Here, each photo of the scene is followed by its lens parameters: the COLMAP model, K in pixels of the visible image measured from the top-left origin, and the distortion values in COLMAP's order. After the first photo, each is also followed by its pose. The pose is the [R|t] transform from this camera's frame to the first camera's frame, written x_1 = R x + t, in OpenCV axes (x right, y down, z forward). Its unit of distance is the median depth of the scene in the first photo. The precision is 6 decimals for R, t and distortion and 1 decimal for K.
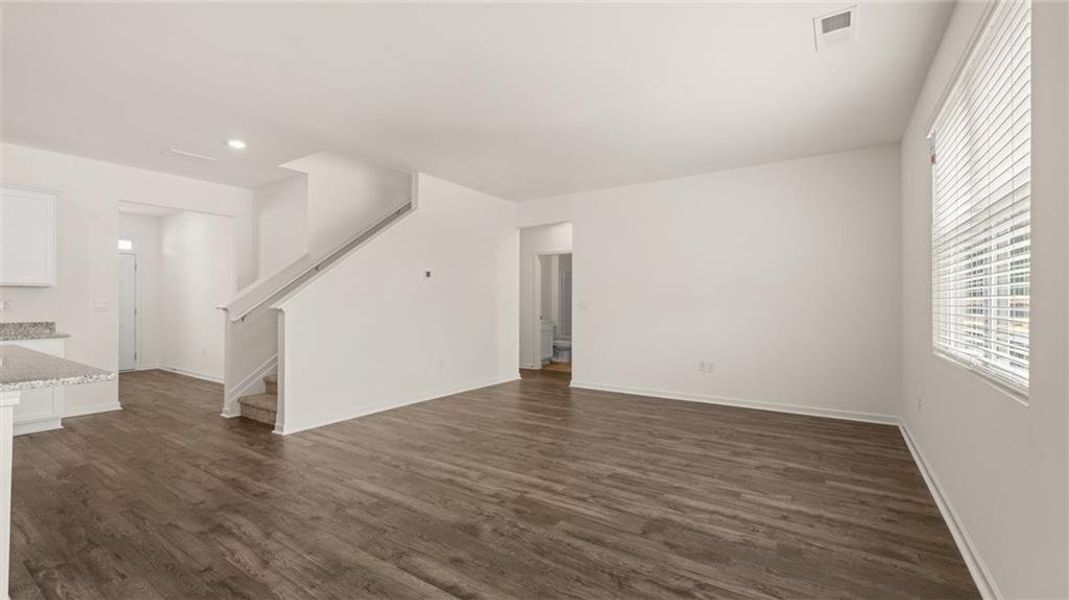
lens RADIAL K [[453.2, 0, 526.0], [0, 453.2, 302.2], [0, 0, 1]] dist [0.003626, 0.000504]
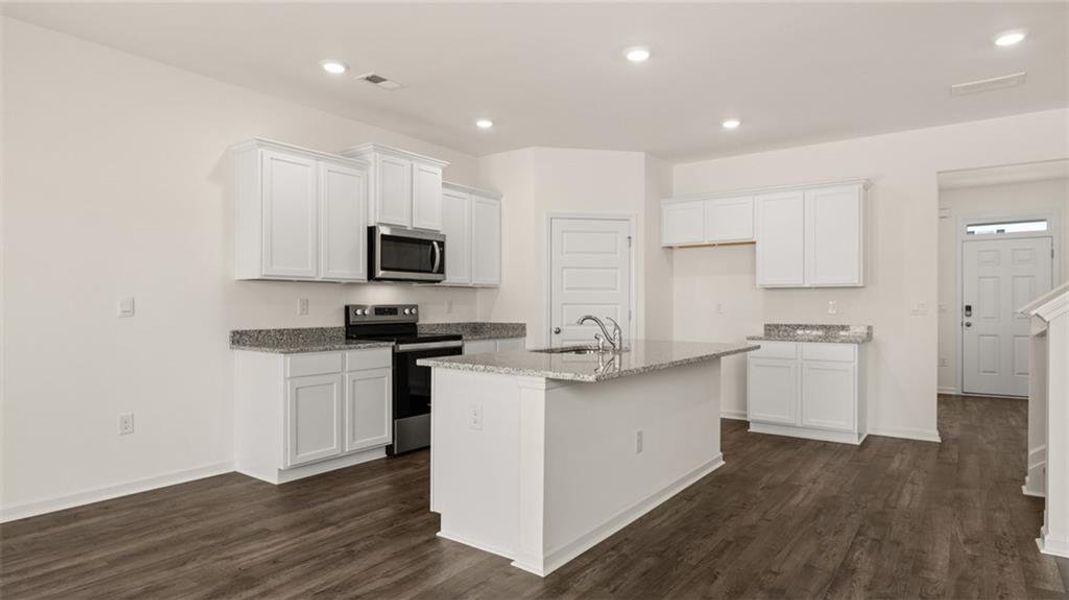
lens RADIAL K [[599.4, 0, 532.7], [0, 599.4, 301.4], [0, 0, 1]] dist [-0.005991, -0.000790]
pose [[-0.028988, -0.007302, -0.999553, 0.243065], [-0.001895, 0.999972, -0.007250, 0.007983], [0.999578, 0.001684, -0.029001, 0.575080]]
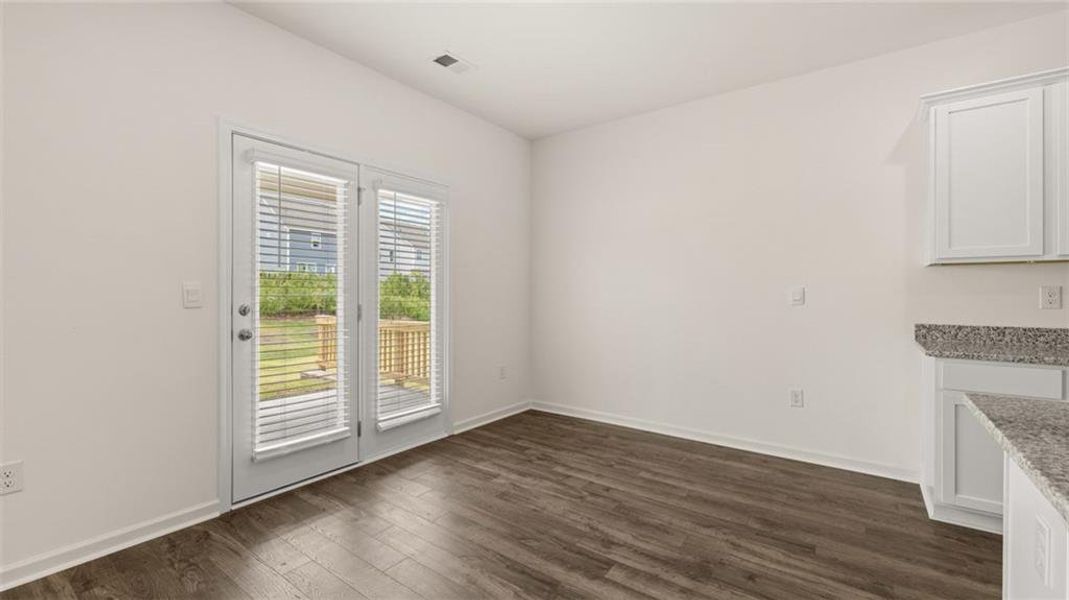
lens RADIAL K [[453.2, 0, 545.5], [0, 453.2, 291.2], [0, 0, 1]] dist [0.003626, 0.000504]
pose [[-0.999348, -0.001220, 0.036079, -0.403559], [-0.001320, 0.999995, -0.002740, 0.002990], [-0.036076, -0.002785, -0.999345, 0.802179]]
